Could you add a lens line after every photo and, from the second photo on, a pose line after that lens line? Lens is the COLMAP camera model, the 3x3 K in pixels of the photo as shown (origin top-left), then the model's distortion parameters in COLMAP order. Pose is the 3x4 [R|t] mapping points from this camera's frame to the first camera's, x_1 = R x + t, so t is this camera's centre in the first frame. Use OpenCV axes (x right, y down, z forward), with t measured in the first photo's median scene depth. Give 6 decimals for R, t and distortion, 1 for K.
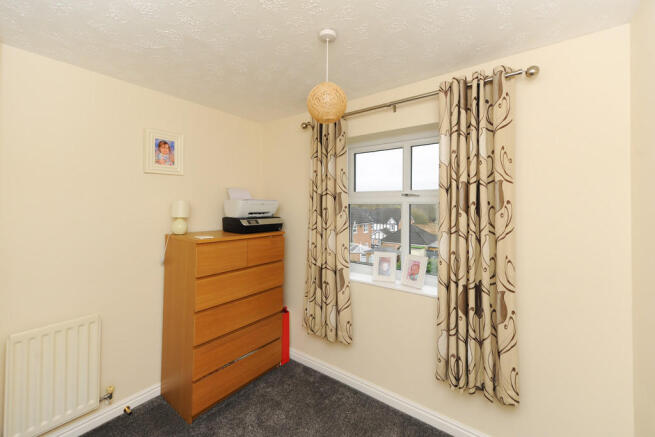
lens RADIAL K [[271.2, 0, 327.4], [0, 271.2, 203.8], [0, 0, 1]] dist [-0.020947, 0.000108]
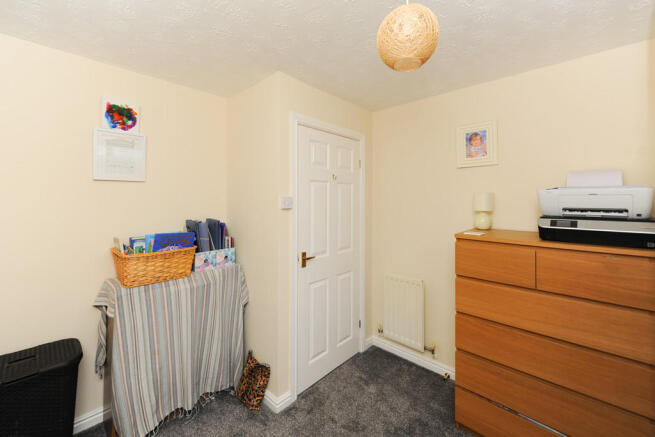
lens RADIAL K [[263.1, 0, 327.2], [0, 263.1, 197.1], [0, 0, 1]] dist [0.000931, 0.000092]
pose [[-0.116615, -0.012013, -0.993105, 0.415529], [0.008088, 0.999882, -0.013044, 0.010139], [0.993144, -0.009553, -0.116504, 0.569624]]
